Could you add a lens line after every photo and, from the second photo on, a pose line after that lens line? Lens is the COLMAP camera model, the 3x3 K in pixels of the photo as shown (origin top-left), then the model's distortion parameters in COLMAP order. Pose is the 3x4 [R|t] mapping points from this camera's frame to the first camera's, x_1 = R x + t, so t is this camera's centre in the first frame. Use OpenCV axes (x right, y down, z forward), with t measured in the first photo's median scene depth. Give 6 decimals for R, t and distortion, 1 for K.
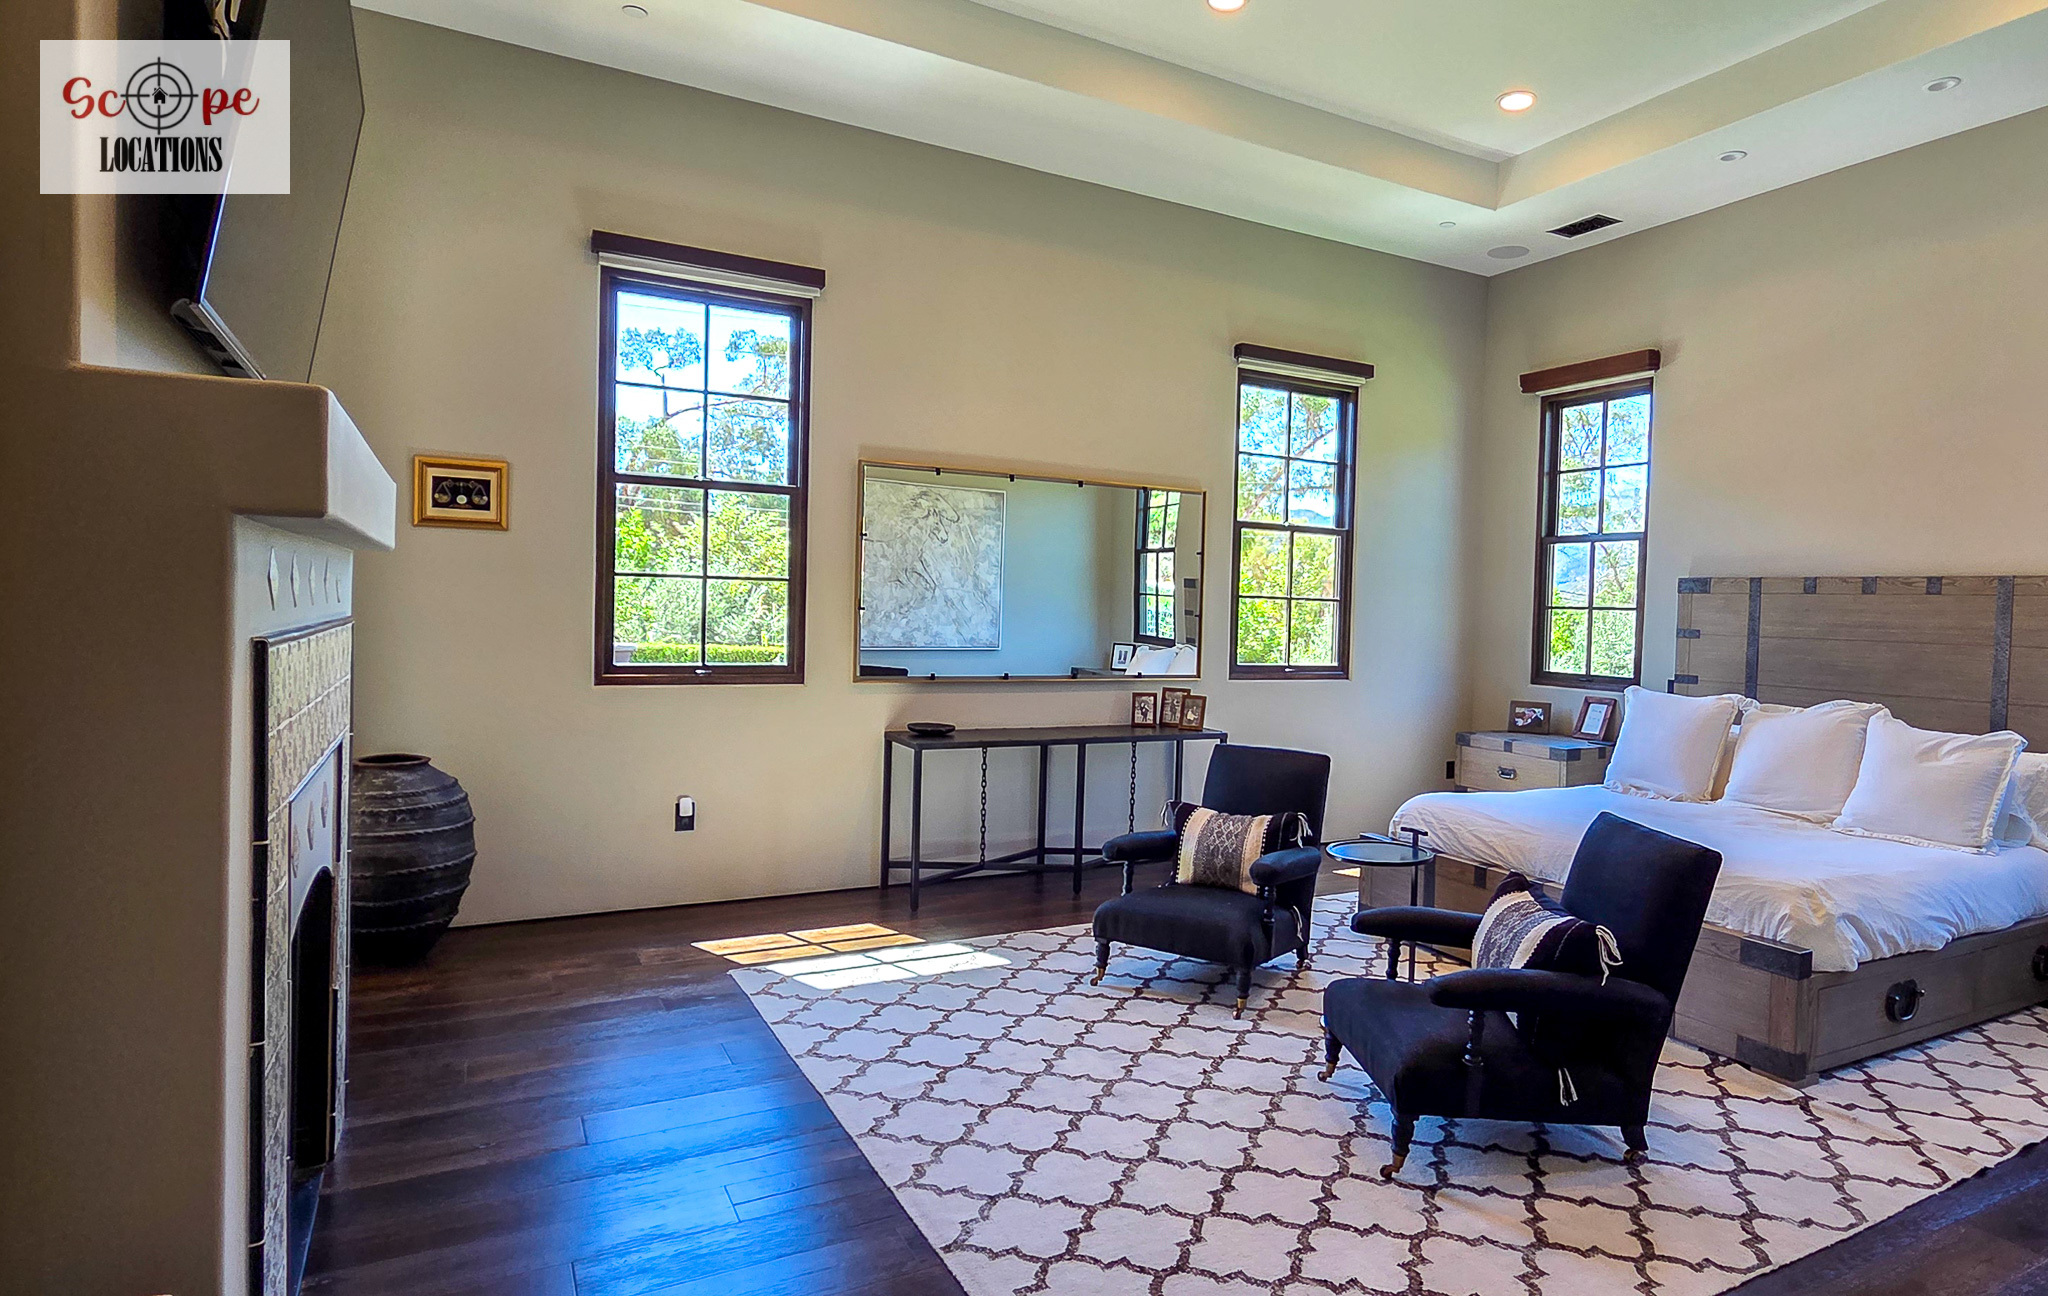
lens RADIAL K [[1153.1, 0, 1153.4], [0, 1153.1, 637.9], [0, 0, 1]] dist [0.003972, 0.001022]
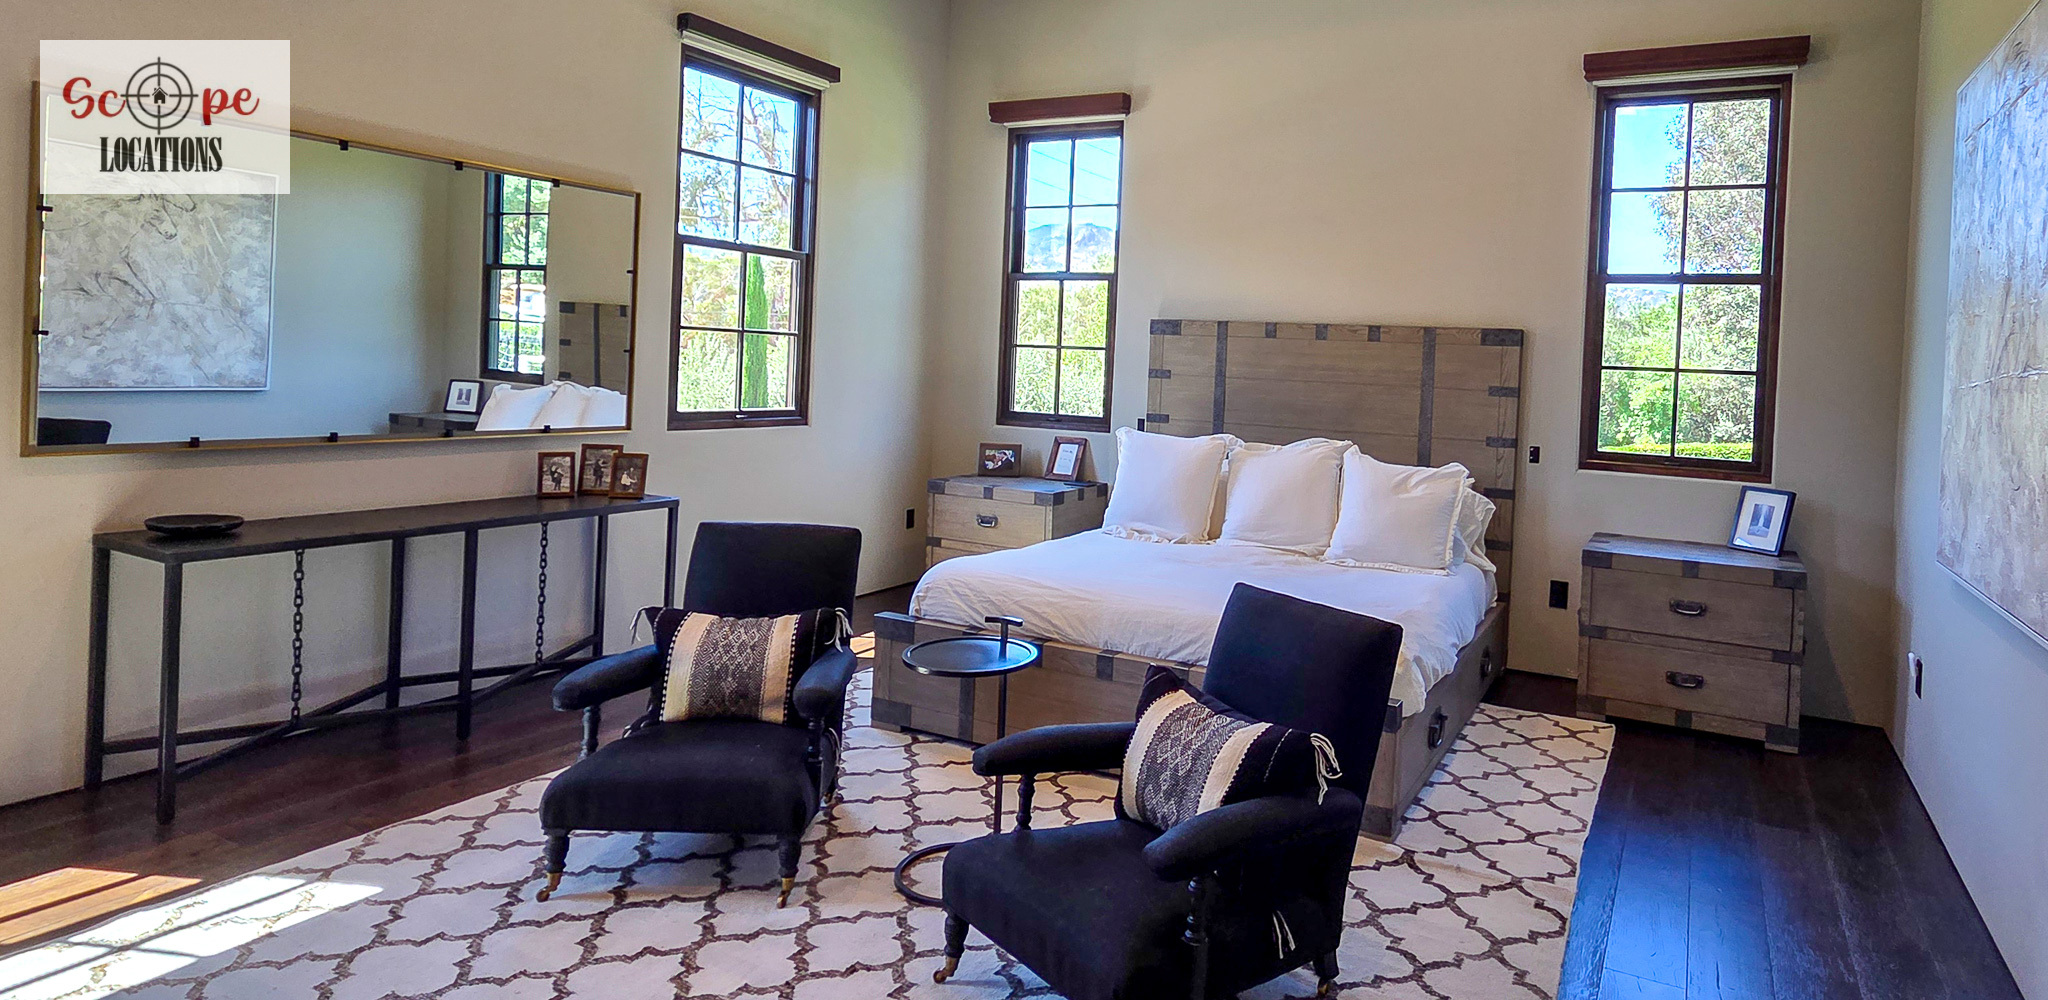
lens RADIAL K [[1100.0, 0, 1159.2], [0, 1100.0, 371.1], [0, 0, 1]] dist [0.001287, 0.000117]
pose [[0.839257, 0.001791, 0.543732, -0.077790], [-0.003278, 0.999993, 0.001764, -0.009090], [-0.543726, -0.003263, 0.839257, 0.204303]]
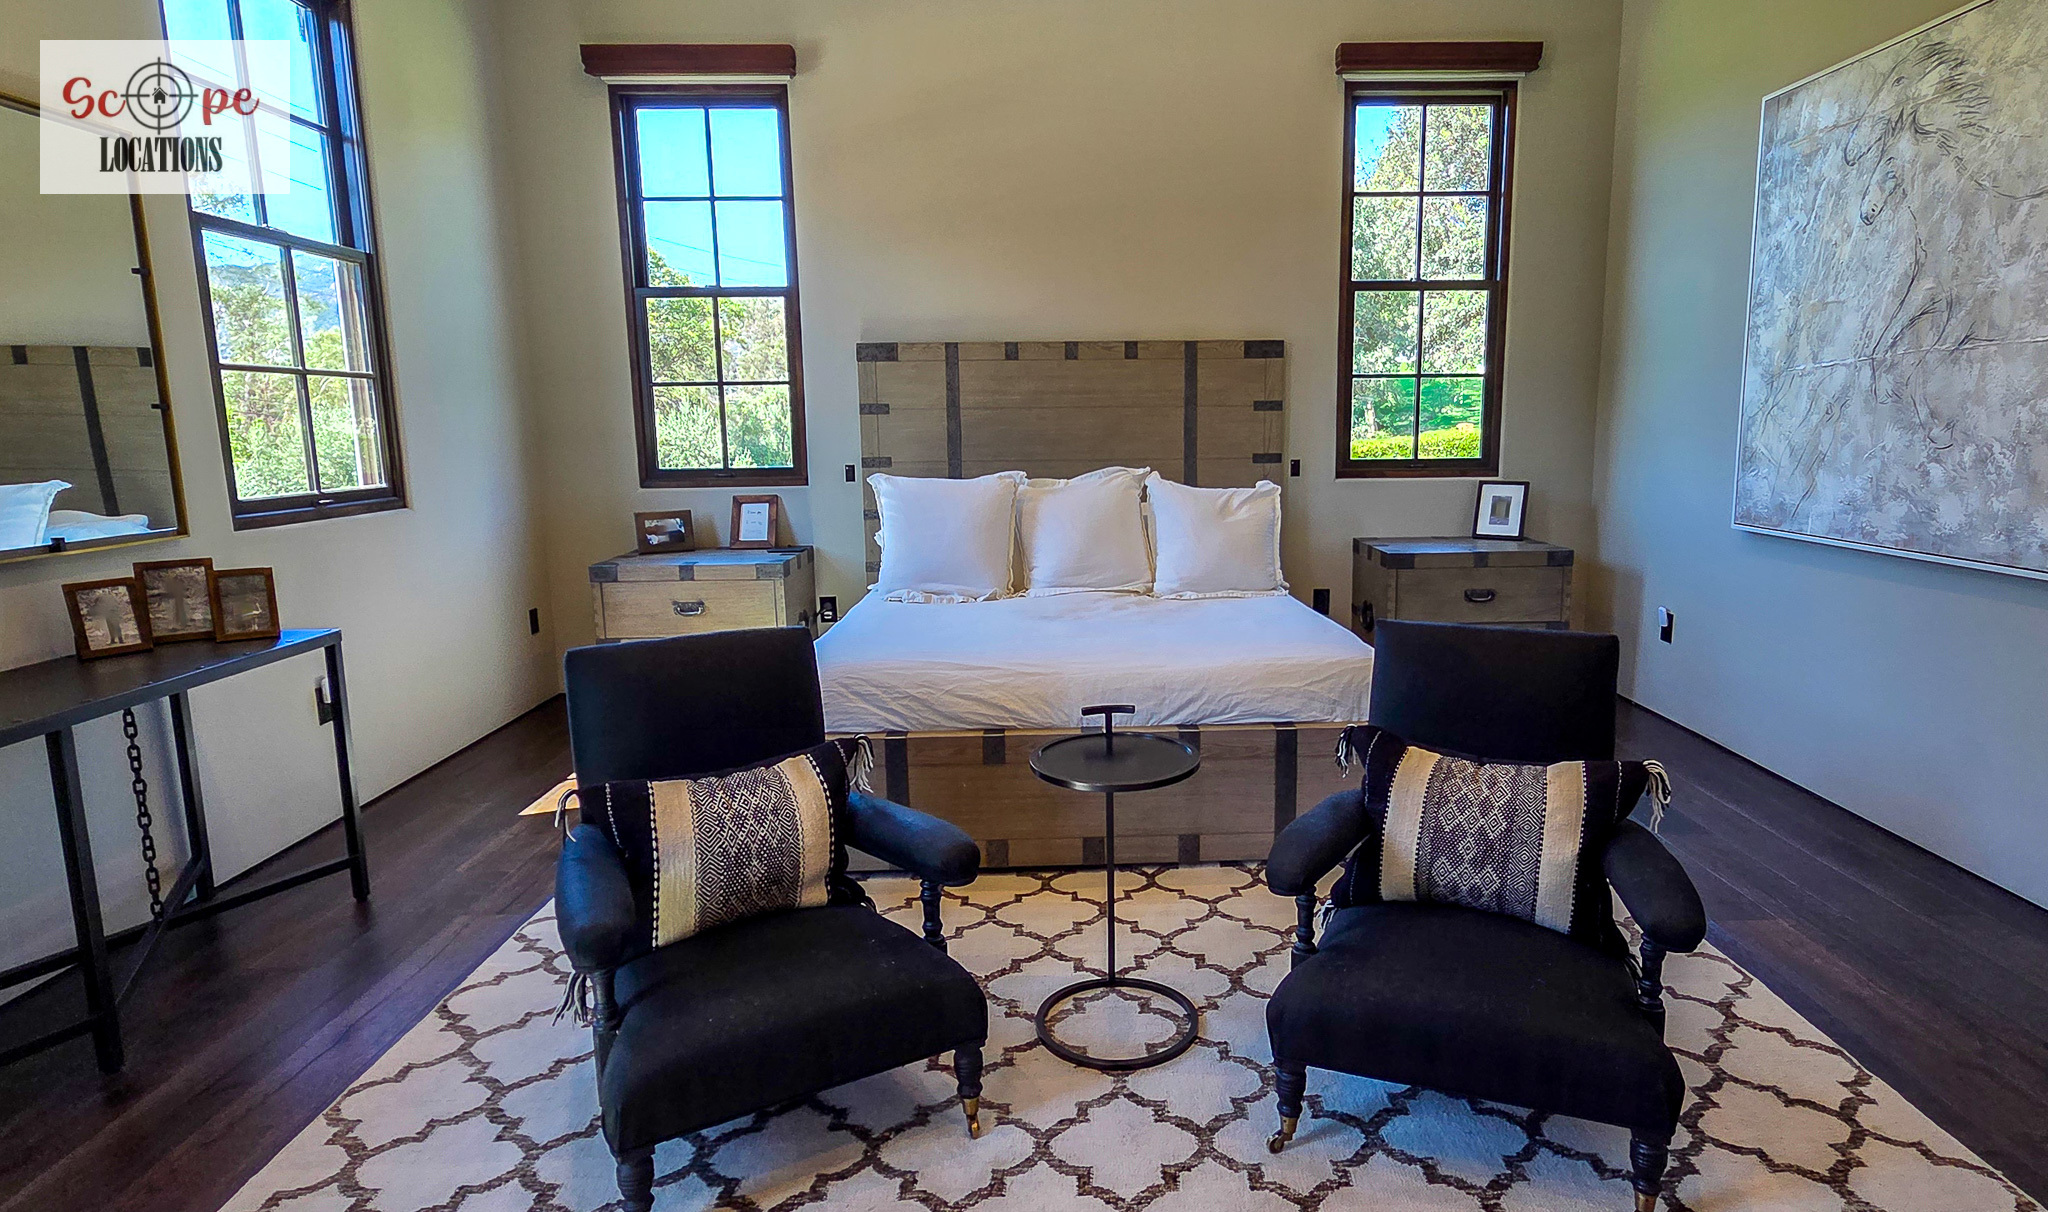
lens RADIAL K [[1107.5, 0, 1089.0], [0, 1107.5, 595.4], [0, 0, 1]] dist [0.005144, 0.000249]
pose [[0.485148, -0.175602, 0.856619, -0.217030], [0.049596, 0.983577, 0.173539, -0.002969], [-0.873025, -0.041707, 0.485890, 0.515217]]
